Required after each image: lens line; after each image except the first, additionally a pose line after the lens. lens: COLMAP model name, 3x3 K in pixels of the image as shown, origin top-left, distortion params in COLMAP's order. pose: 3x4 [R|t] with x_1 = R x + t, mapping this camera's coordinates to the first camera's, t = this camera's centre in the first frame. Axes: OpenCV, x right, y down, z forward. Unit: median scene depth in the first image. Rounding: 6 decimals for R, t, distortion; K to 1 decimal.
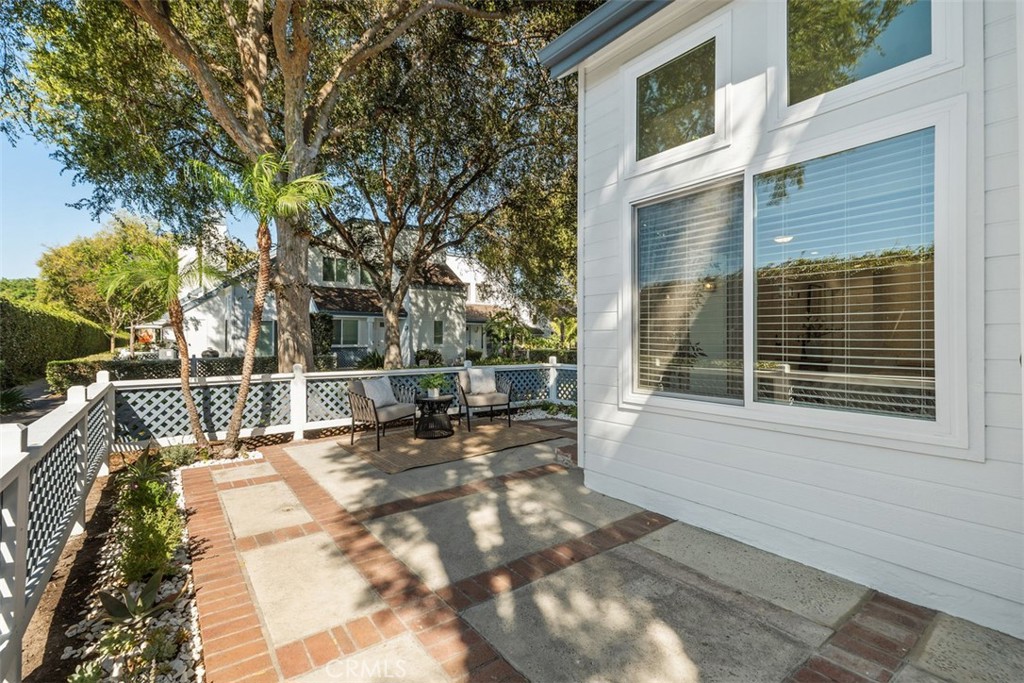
lens RADIAL K [[475.8, 0, 512.0], [0, 475.8, 341.5], [0, 0, 1]] dist [0.020666, -0.000133]
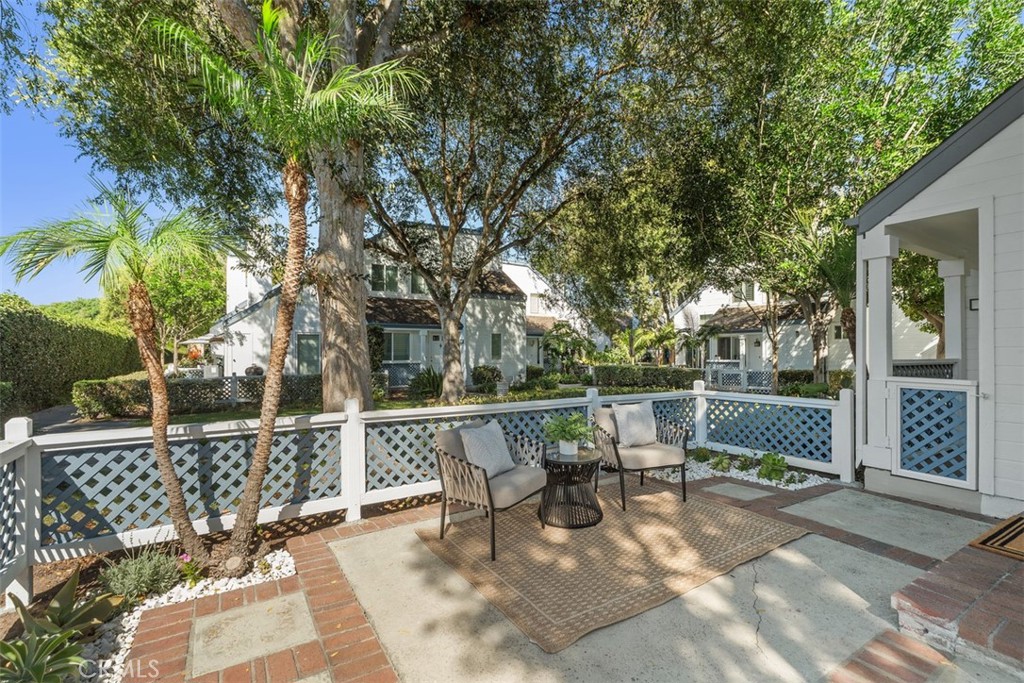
lens RADIAL K [[474.3, 0, 511.5], [0, 474.3, 359.0], [0, 0, 1]] dist [0.012131, -0.000031]
pose [[0.996479, -0.001607, -0.083824, -0.222078], [0.002274, 0.999966, 0.007868, -0.009823], [0.083808, -0.008031, 0.996450, 0.471904]]
